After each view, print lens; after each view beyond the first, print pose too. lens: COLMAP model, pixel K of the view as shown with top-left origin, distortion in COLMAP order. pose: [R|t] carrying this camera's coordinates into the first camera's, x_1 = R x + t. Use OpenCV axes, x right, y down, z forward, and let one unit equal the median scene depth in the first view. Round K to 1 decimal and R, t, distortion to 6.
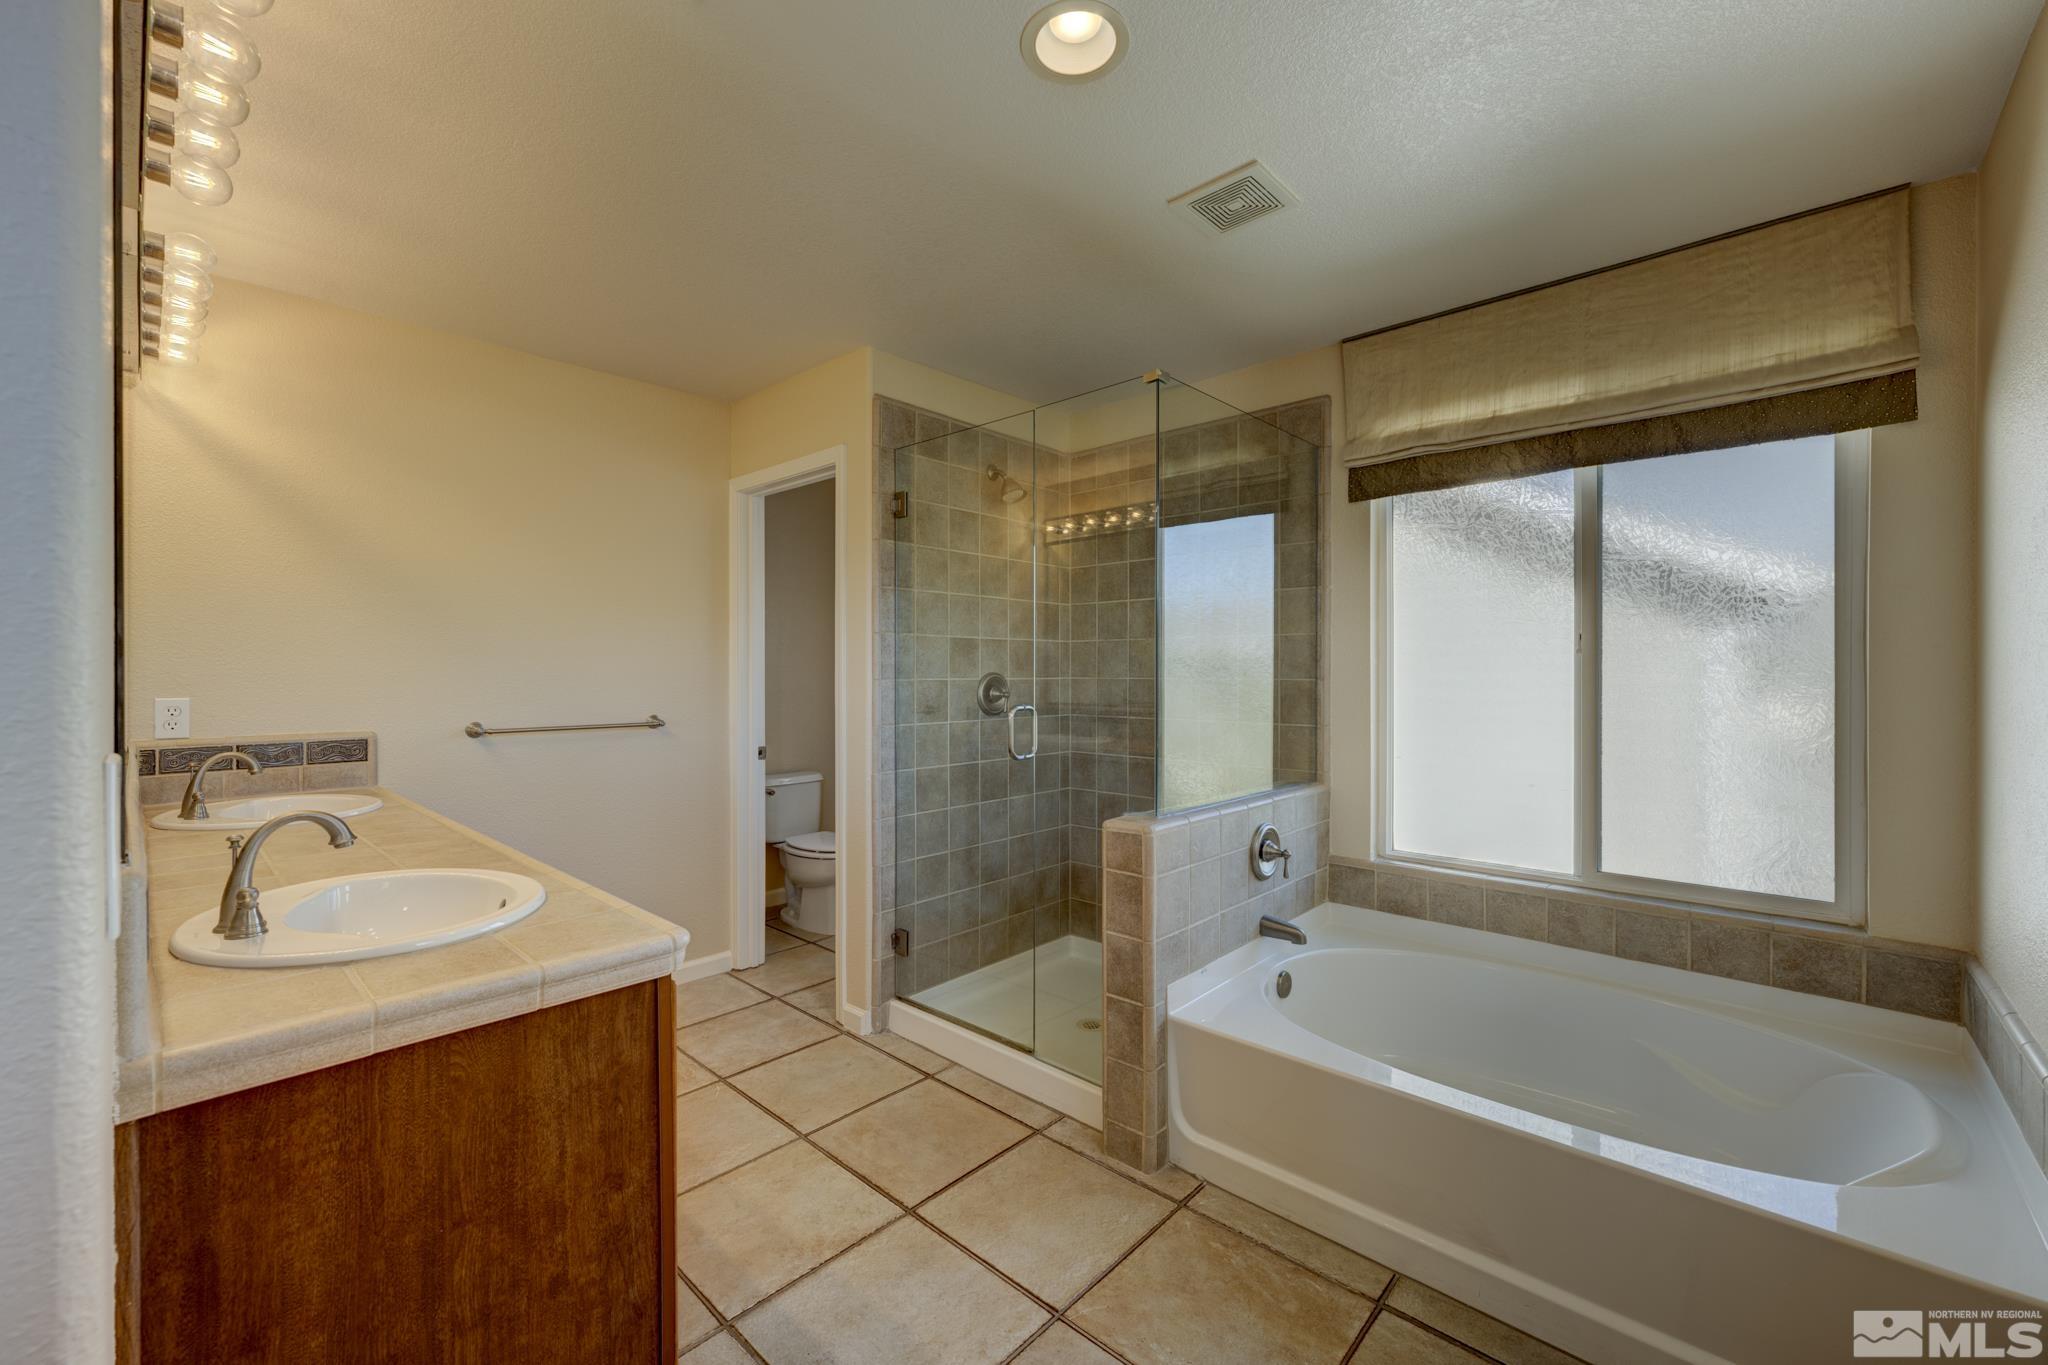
lens RADIAL K [[826.0, 0, 1014.5], [0, 826.0, 676.7], [0, 0, 1]] dist [-0.000853, 0.000226]
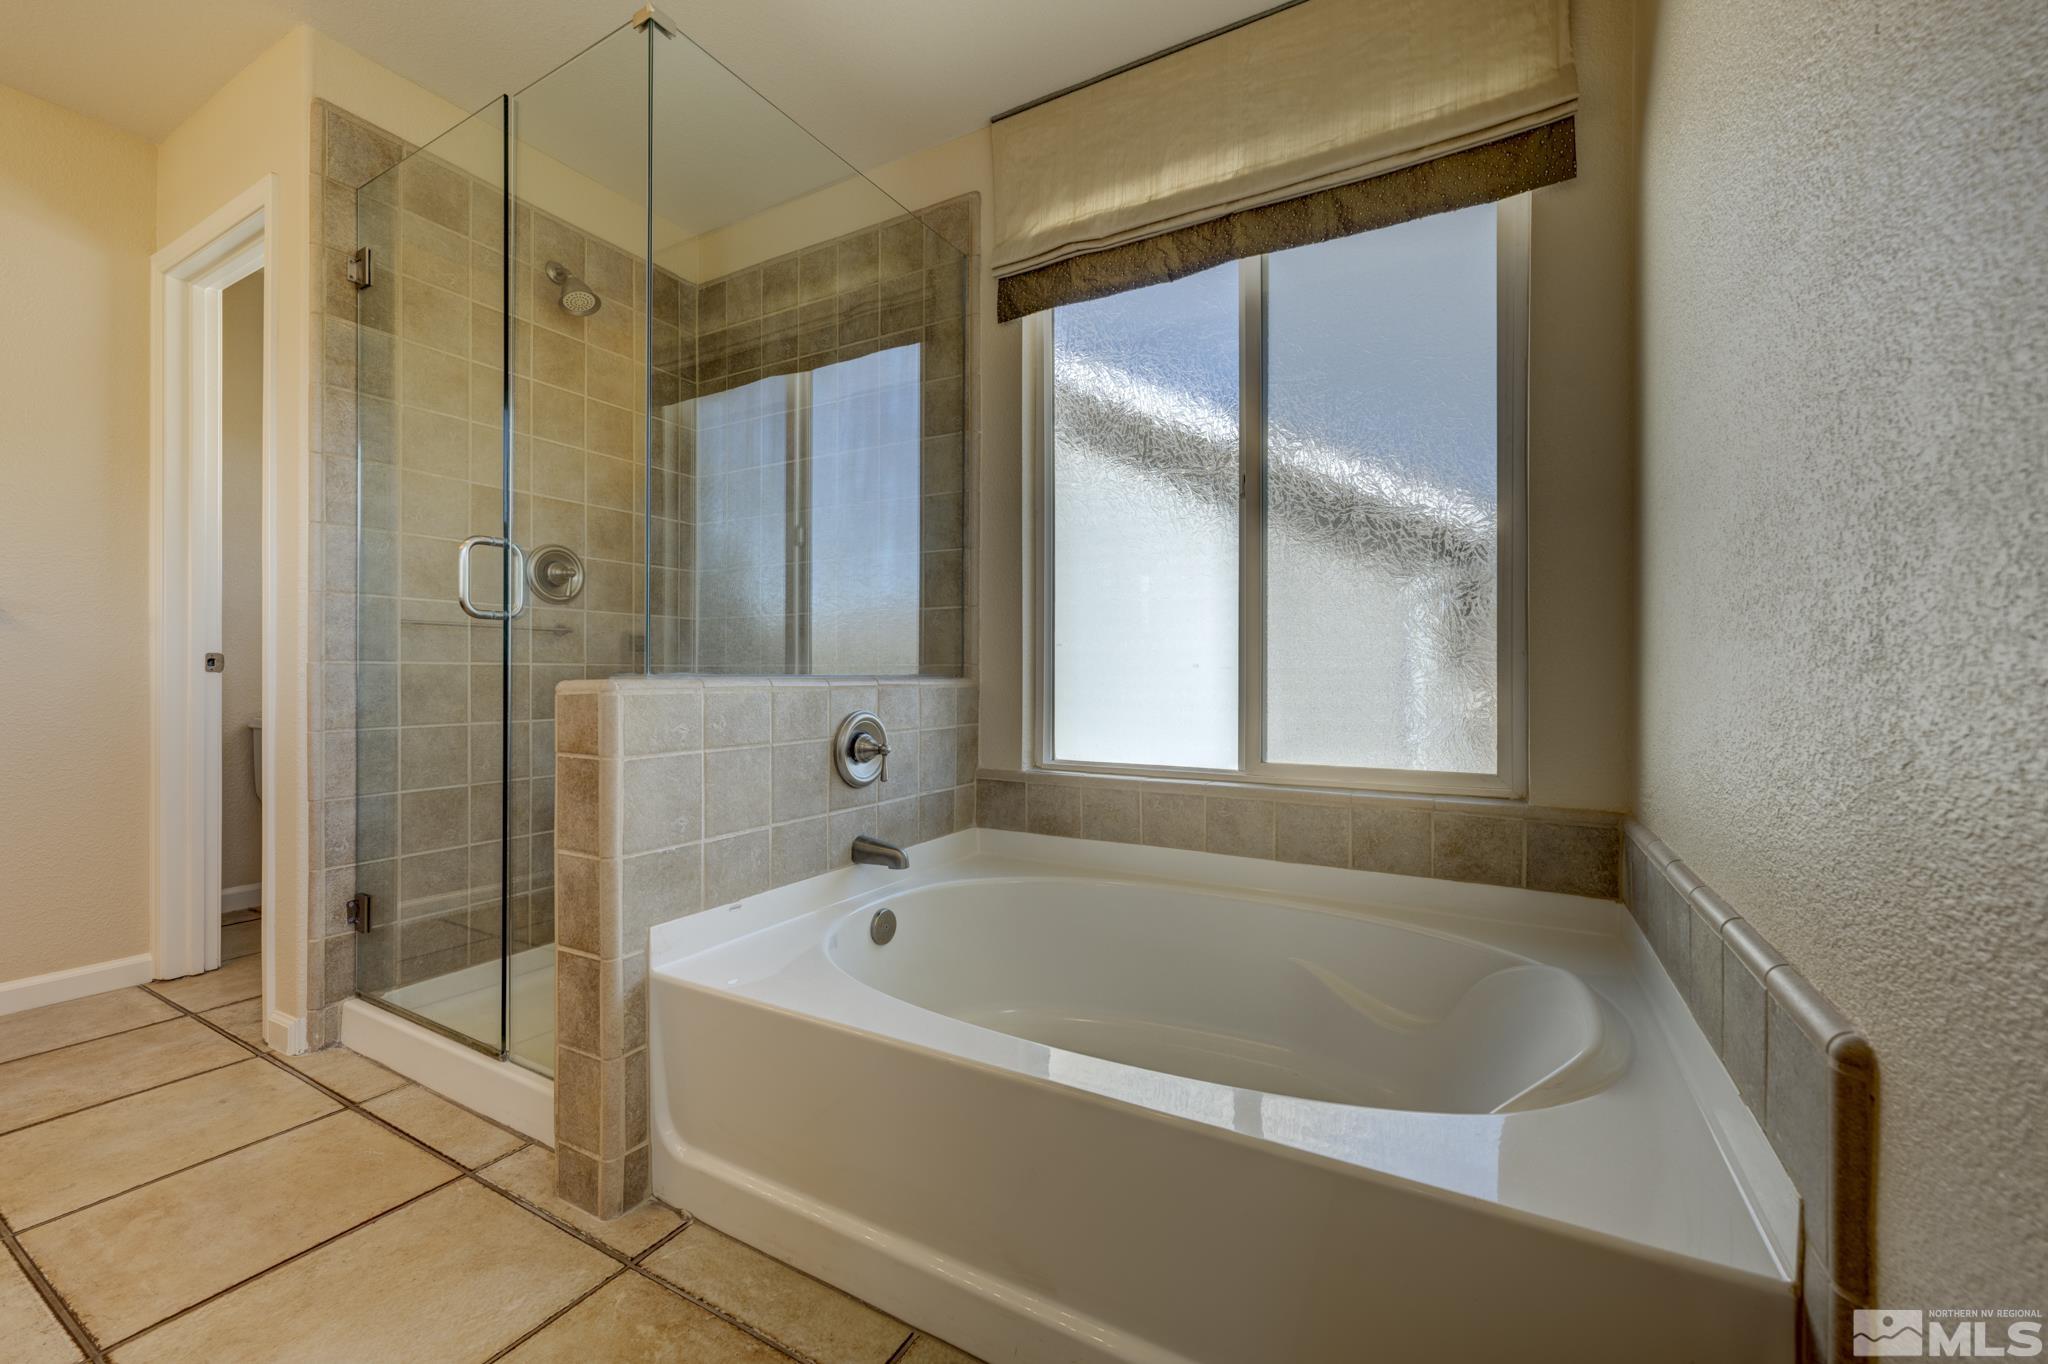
lens RADIAL K [[826.0, 0, 1026.3], [0, 826.0, 675.5], [0, 0, 1]] dist [-0.000853, 0.000226]
pose [[0.972259, 0.005635, 0.233840, 0.281745], [-0.004093, 0.999967, -0.007080, 0.154397], [-0.233872, 0.005926, 0.972249, 0.251128]]
